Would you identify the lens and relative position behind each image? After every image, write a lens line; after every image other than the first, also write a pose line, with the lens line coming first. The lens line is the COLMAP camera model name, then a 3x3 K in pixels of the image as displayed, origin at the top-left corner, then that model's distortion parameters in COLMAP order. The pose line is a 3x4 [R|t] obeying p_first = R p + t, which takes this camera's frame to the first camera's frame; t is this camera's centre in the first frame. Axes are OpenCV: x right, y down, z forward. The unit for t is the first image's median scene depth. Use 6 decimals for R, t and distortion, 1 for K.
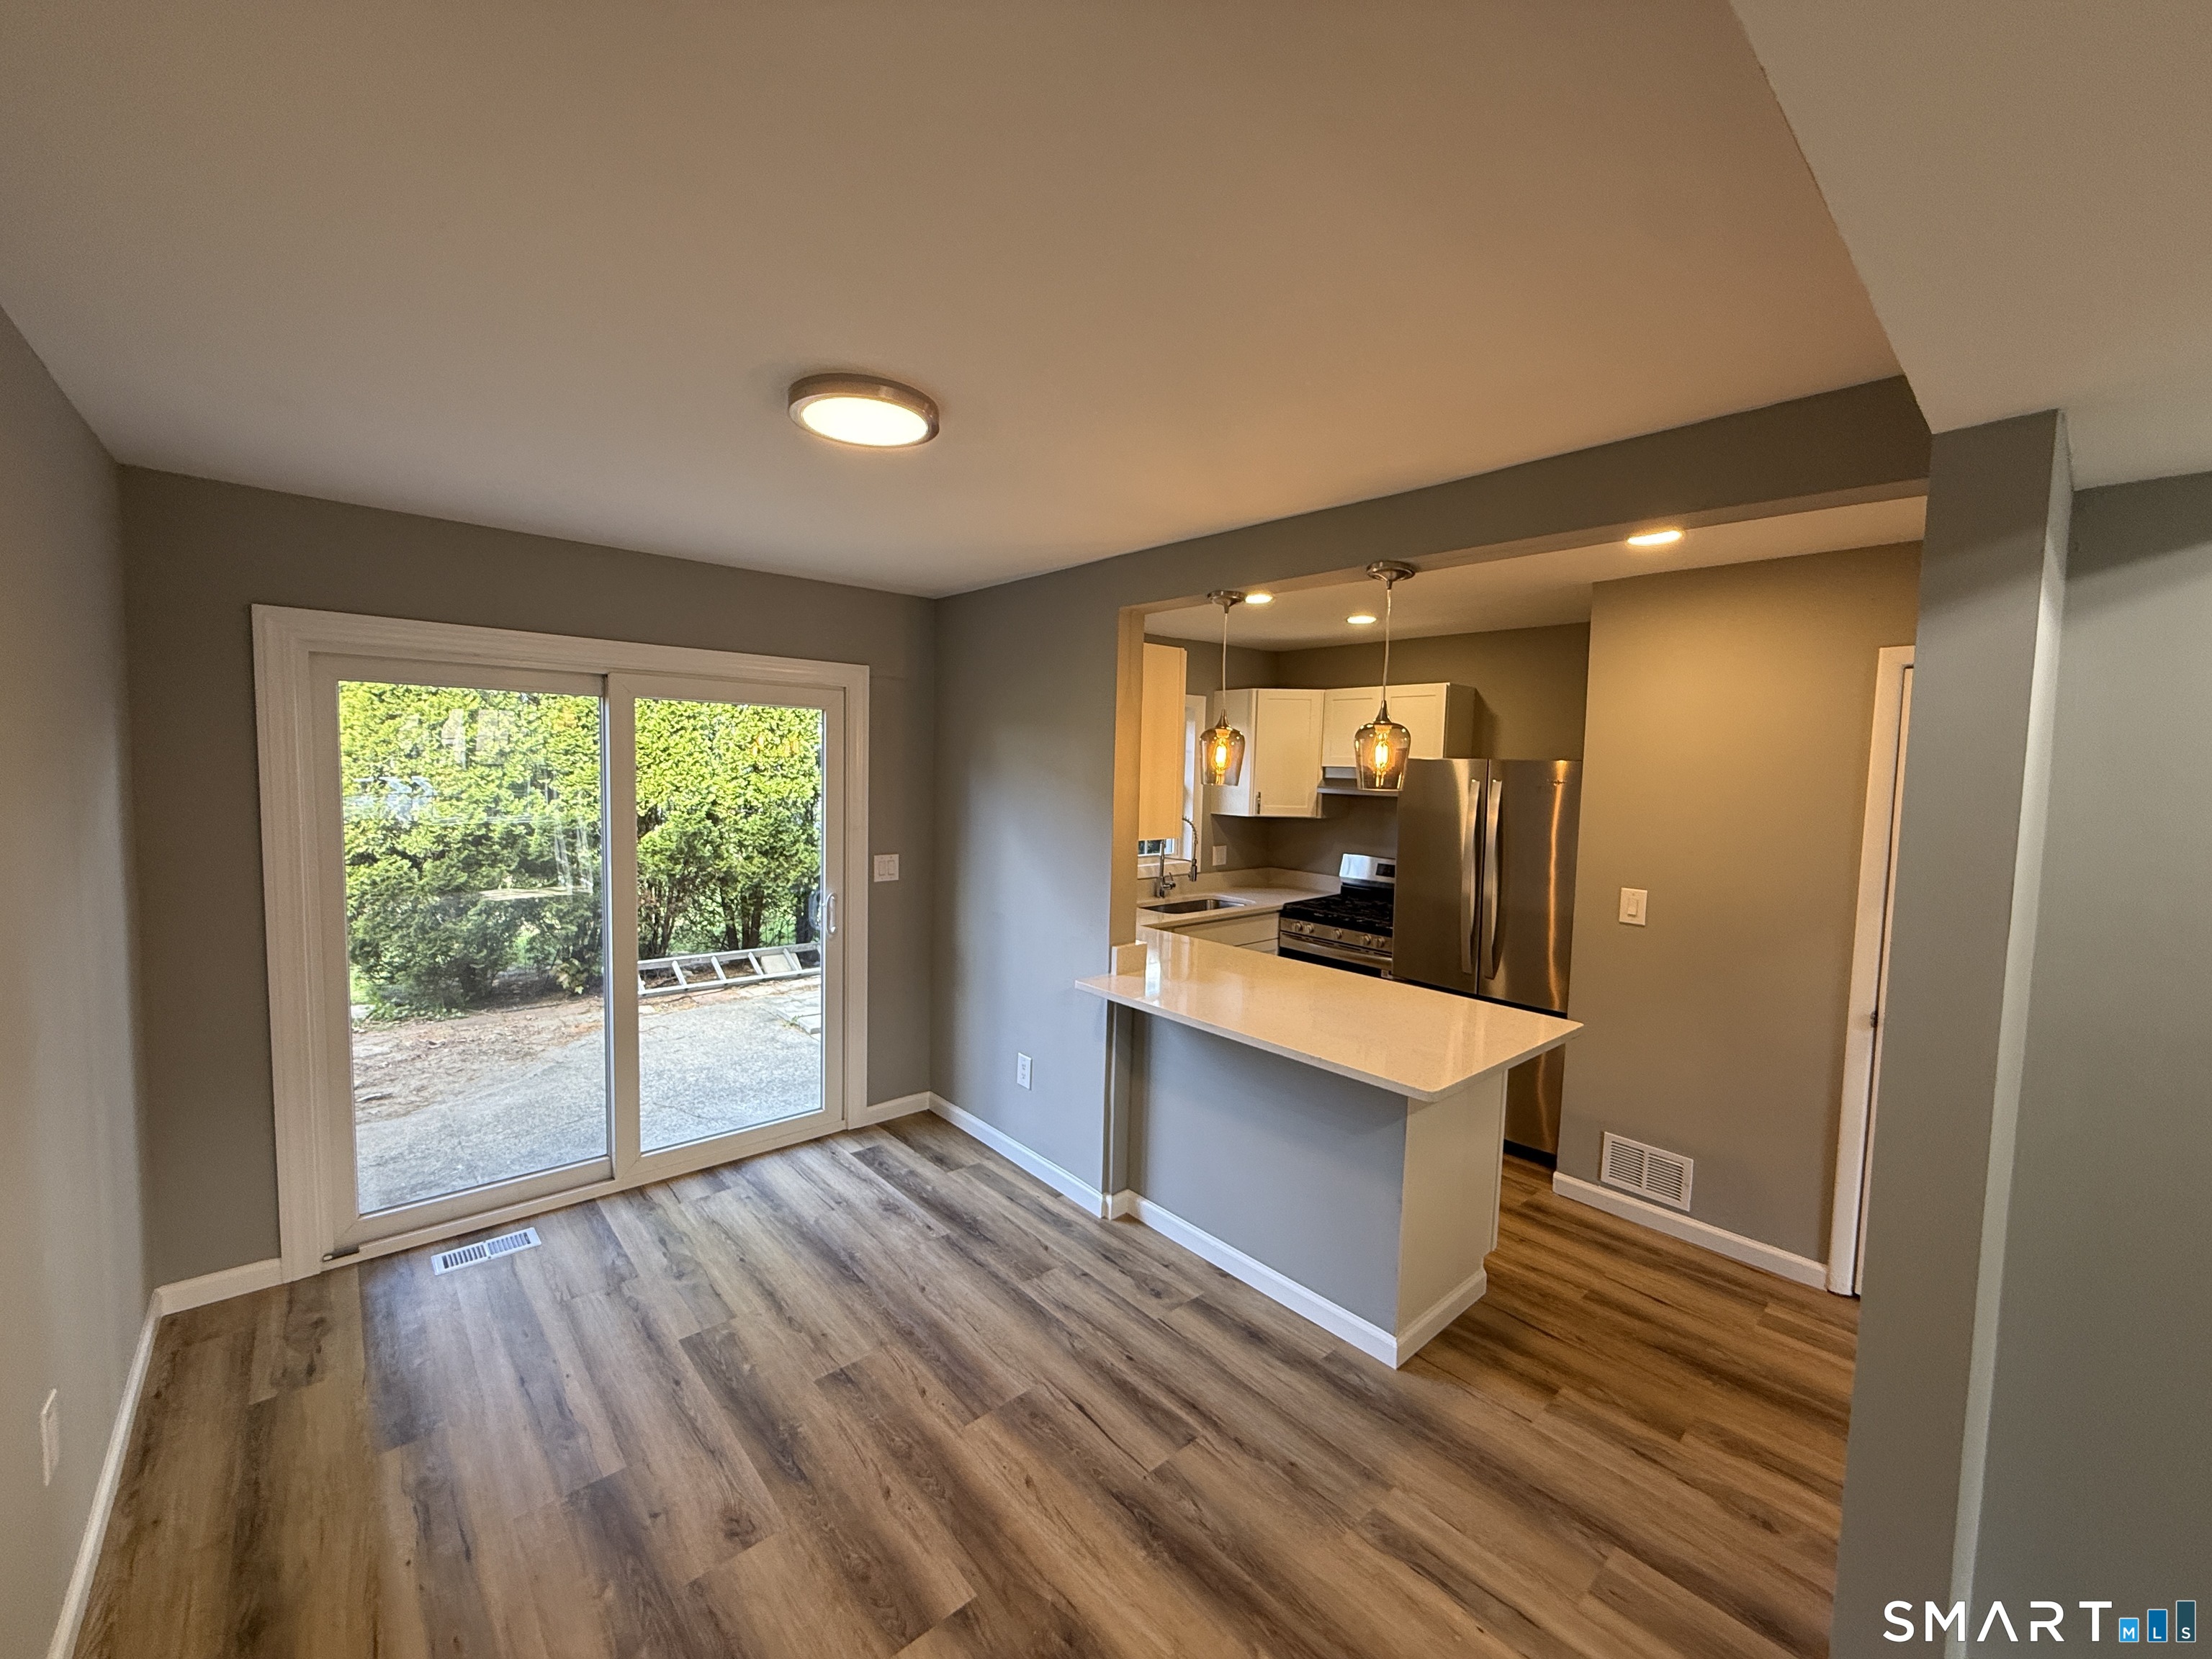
lens RADIAL K [[879.4, 0, 1100.9], [0, 879.4, 828.2], [0, 0, 1]] dist [0.000655, -0.000032]
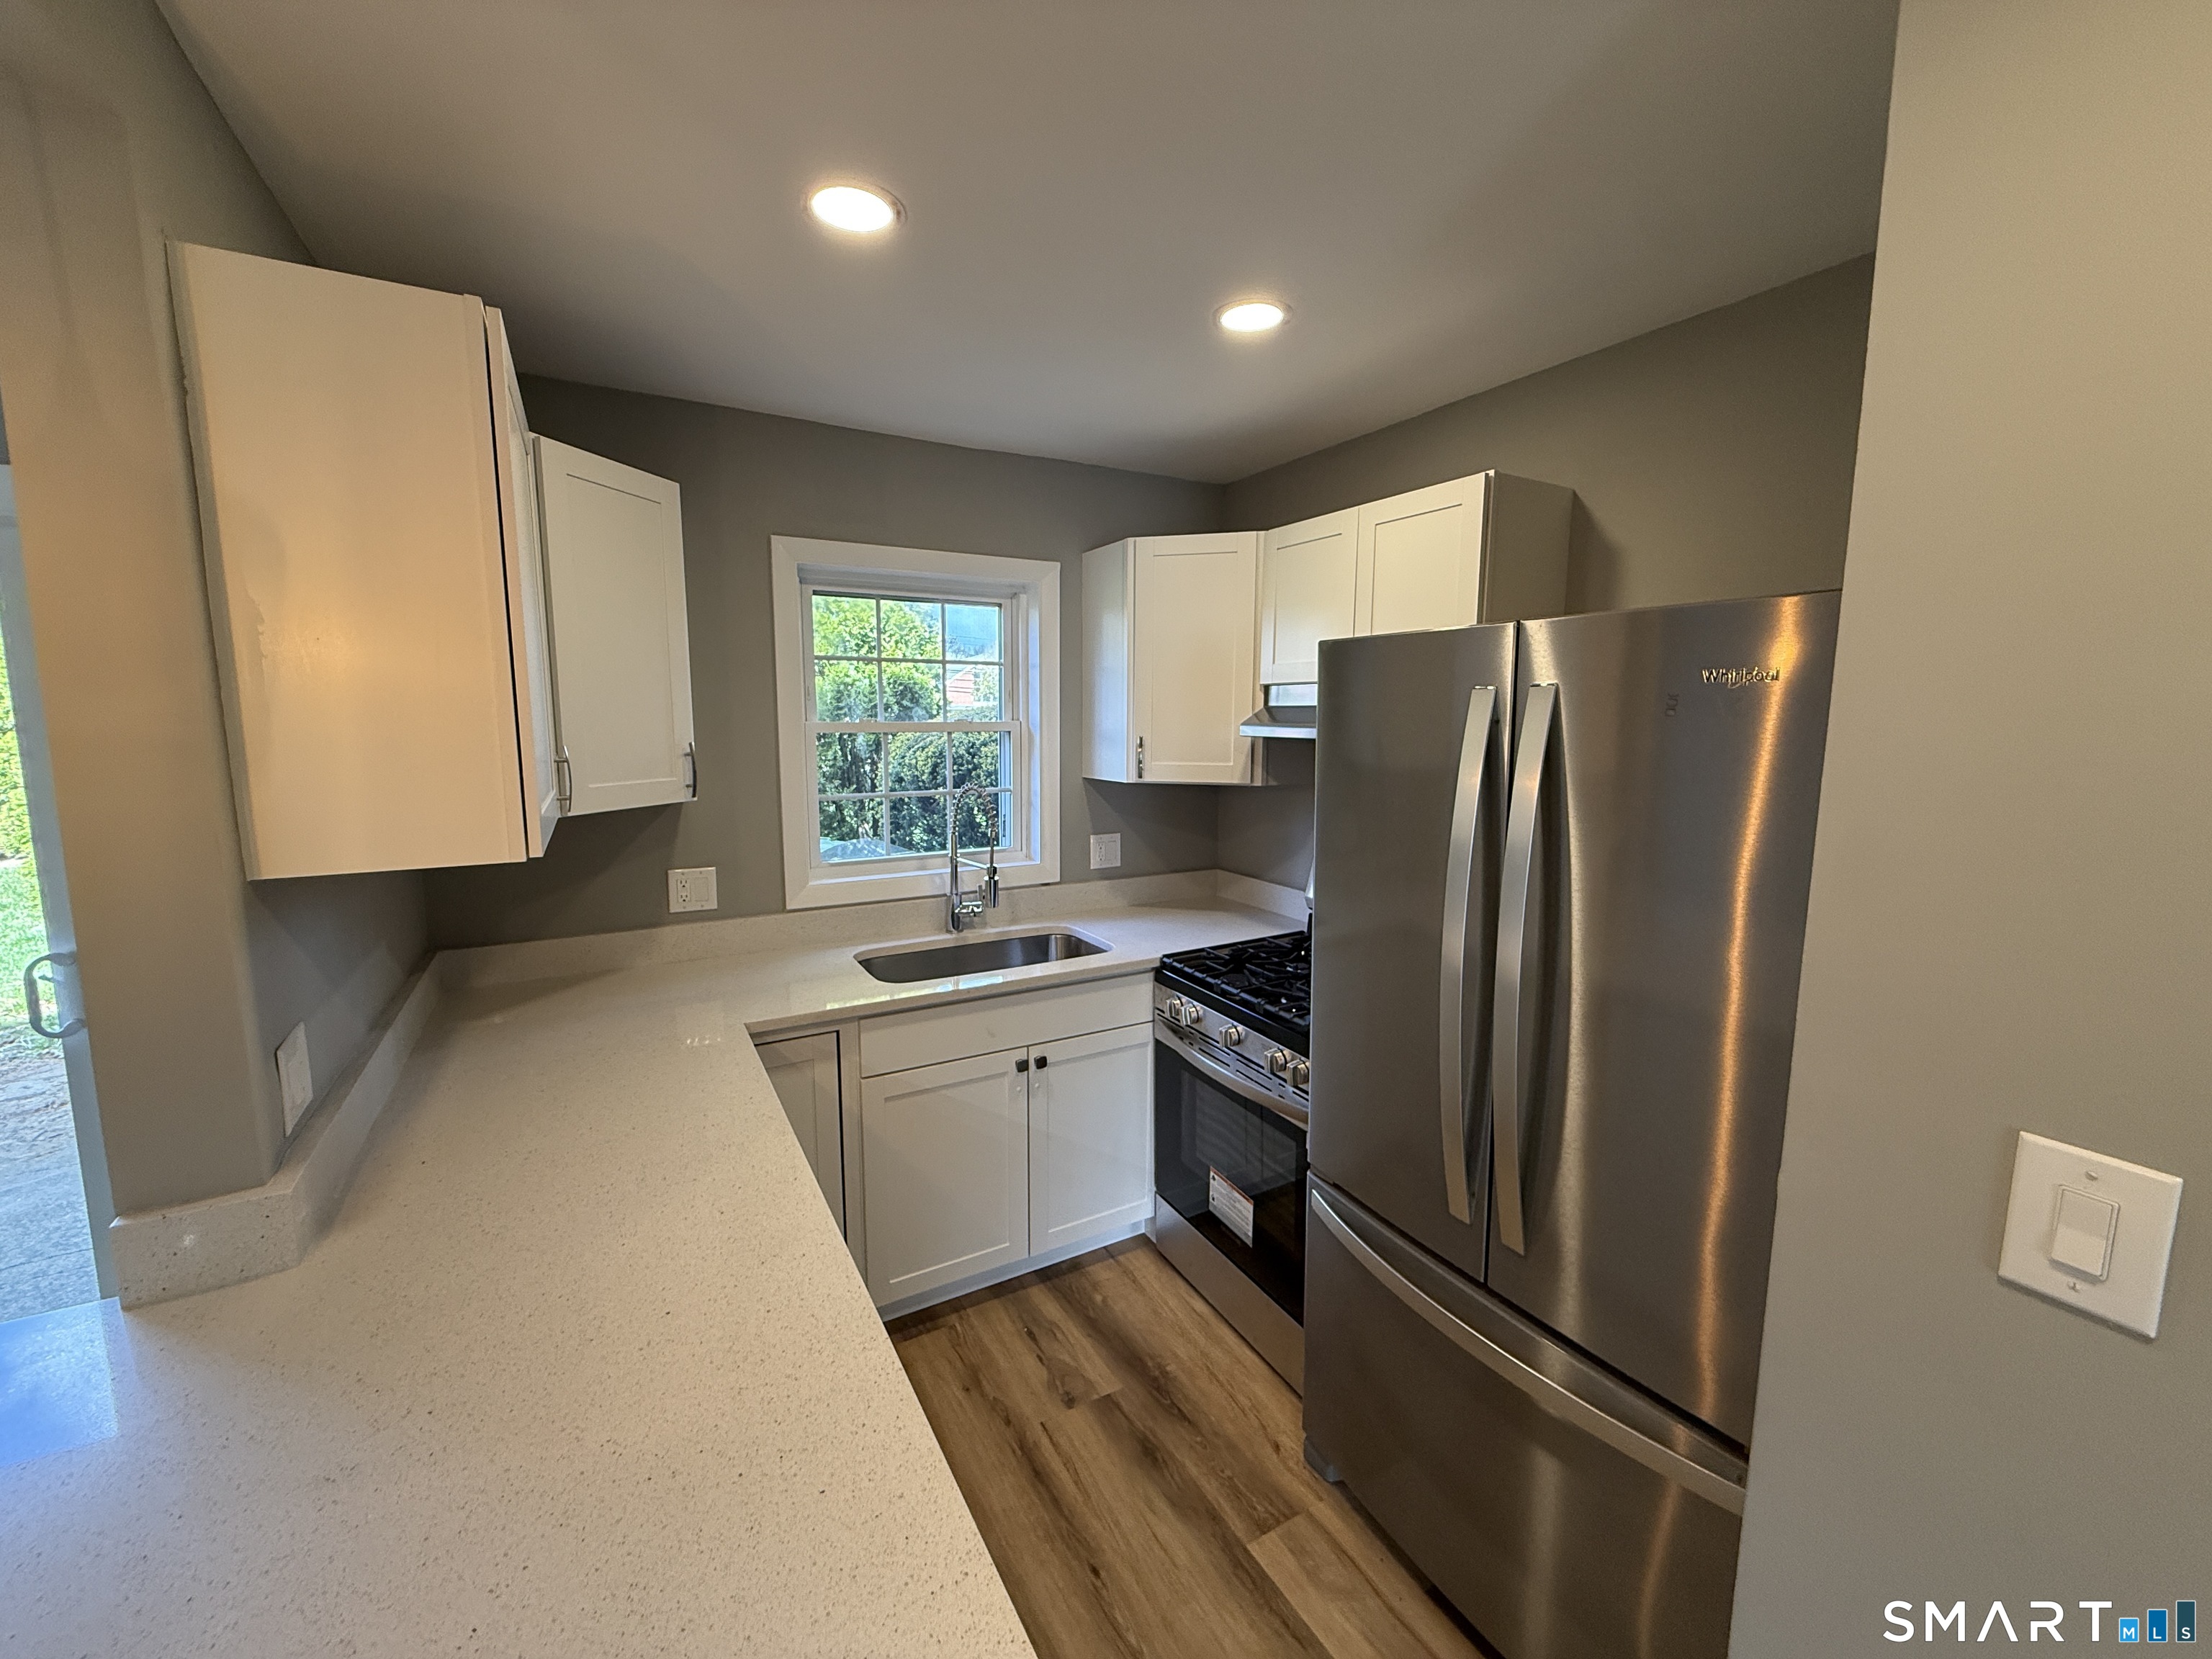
lens RADIAL K [[879.4, 0, 1099.0], [0, 879.4, 825.7], [0, 0, 1]] dist [0.000655, -0.000032]
pose [[0.978342, 0.006049, -0.206907, 0.429022], [0.004086, 0.998814, 0.048524, -0.021645], [0.206955, -0.048318, 0.977157, 0.773685]]
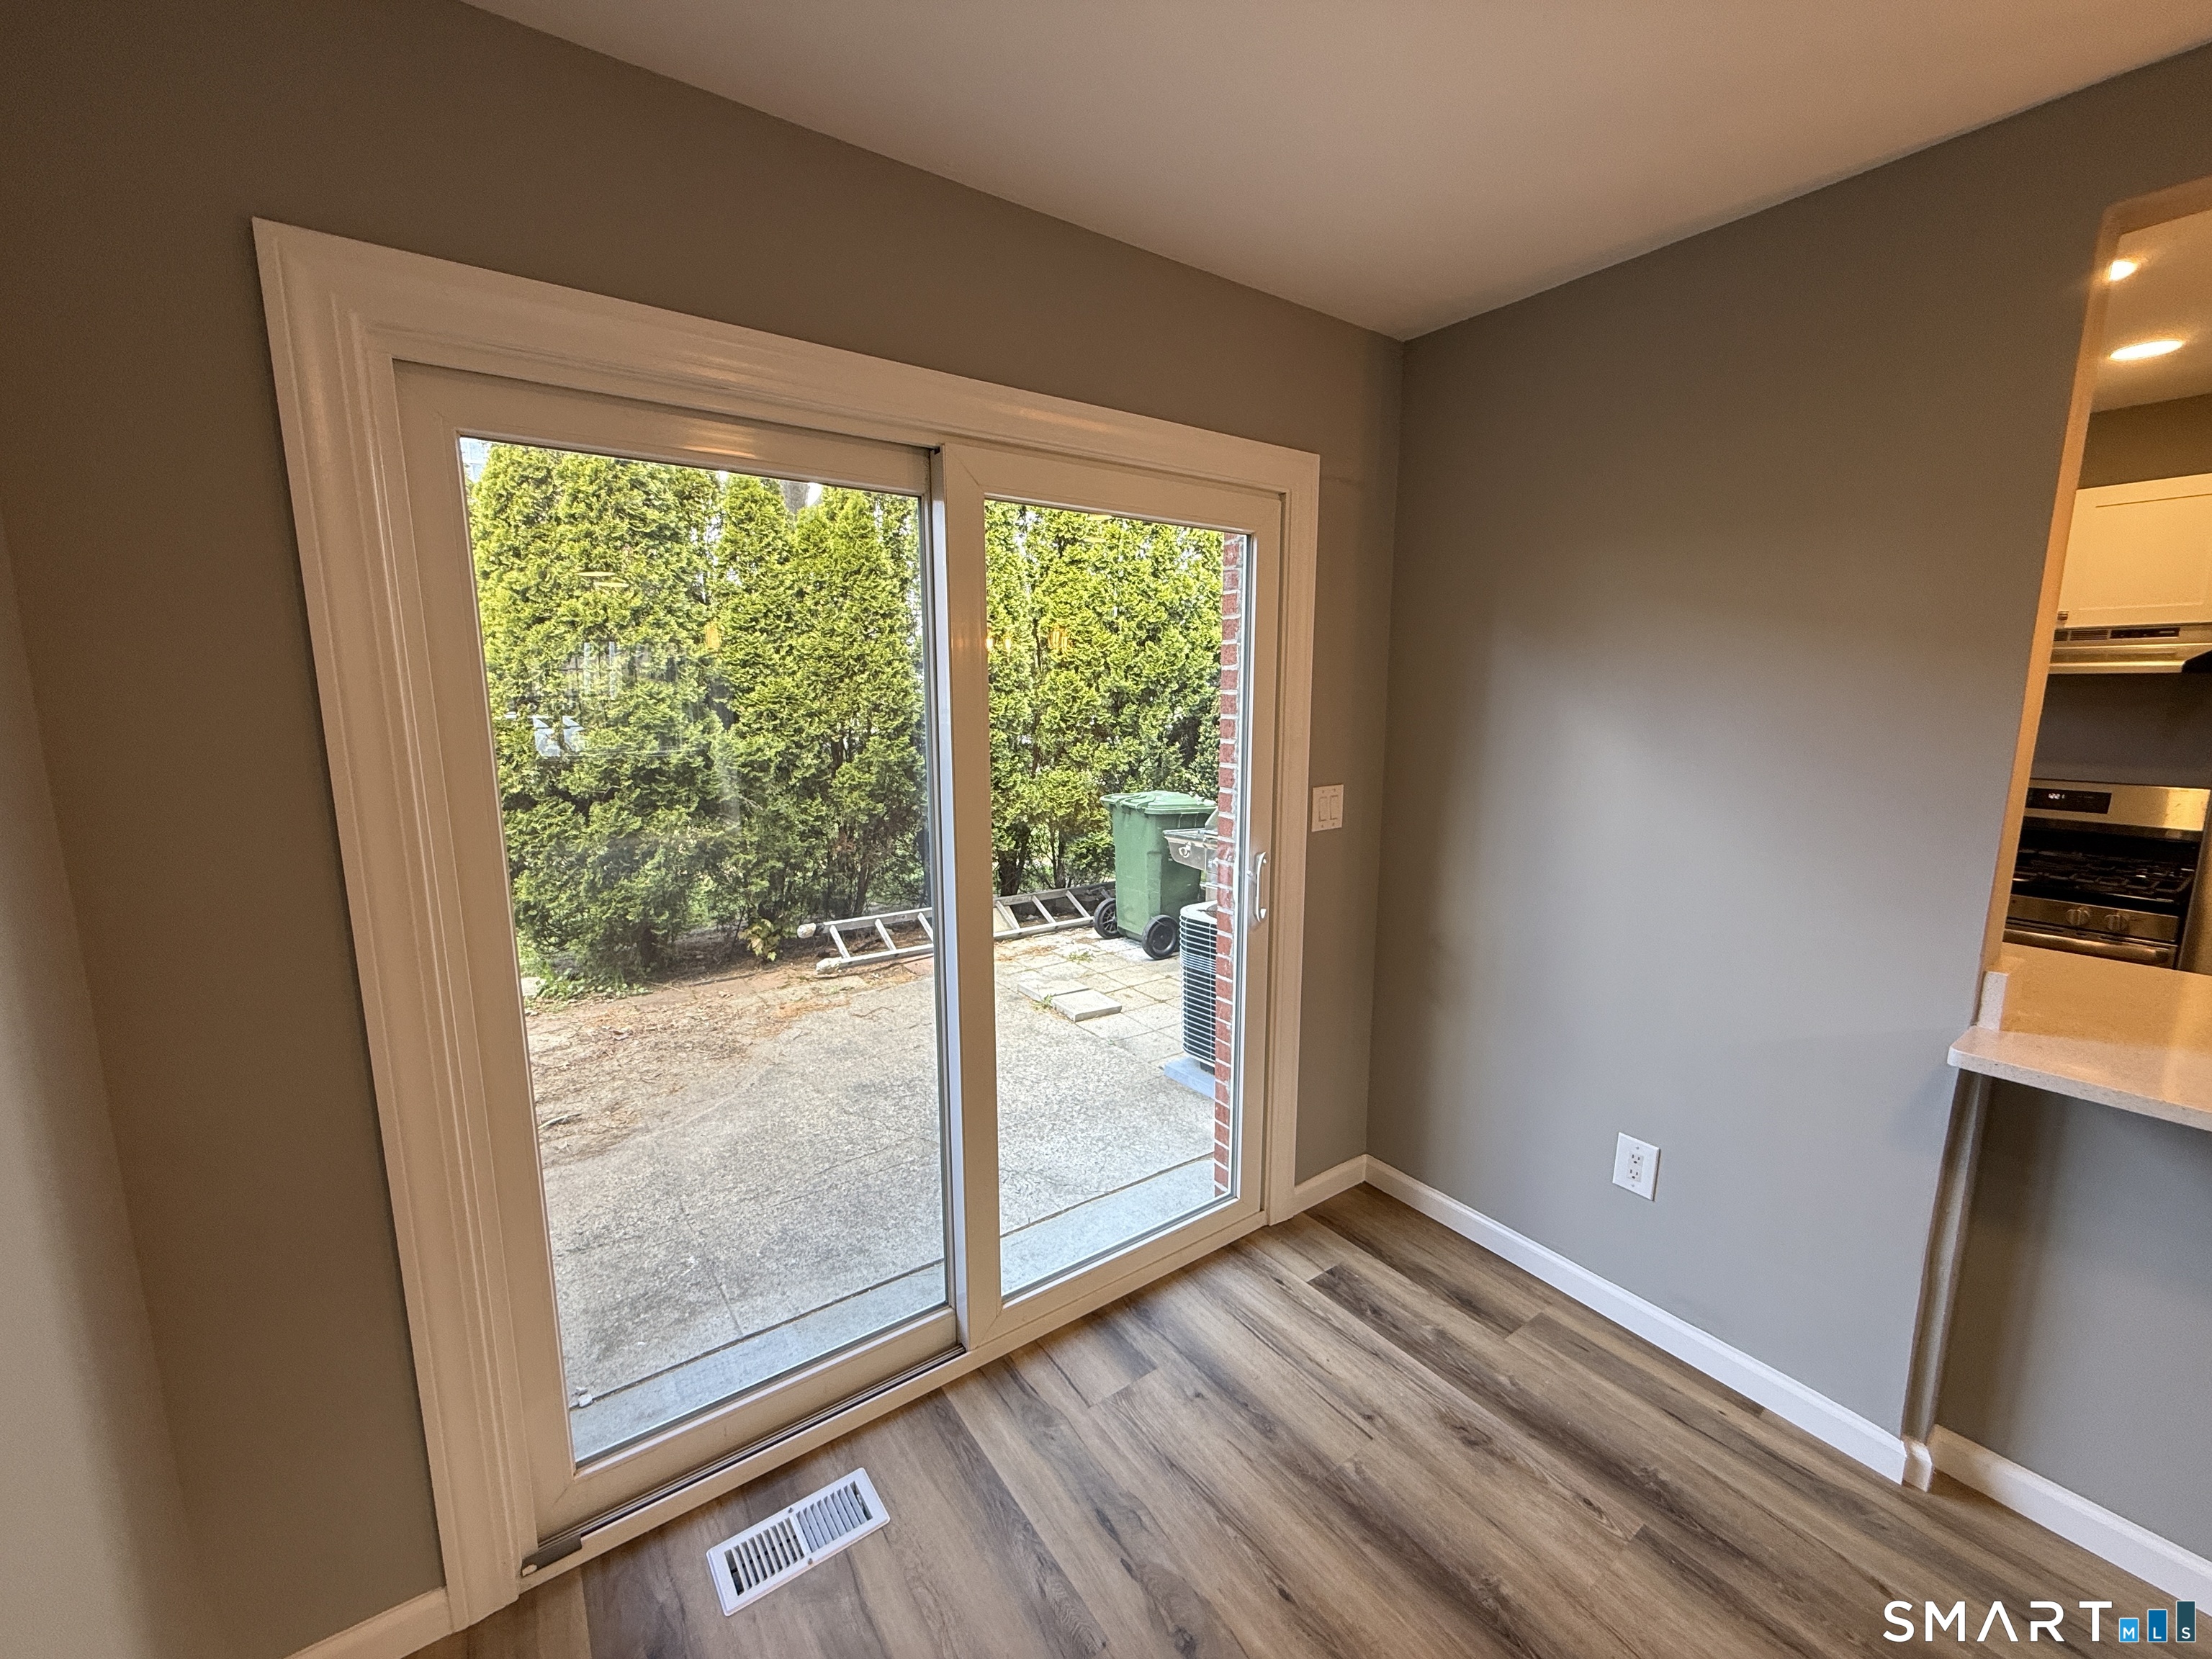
lens RADIAL K [[879.4, 0, 1100.9], [0, 879.4, 829.8], [0, 0, 1]] dist [0.000655, -0.000032]
pose [[0.993977, -0.011081, -0.109023, -0.417148], [0.020223, 0.996335, 0.083111, 0.008623], [0.107703, -0.084815, 0.990559, 0.483966]]
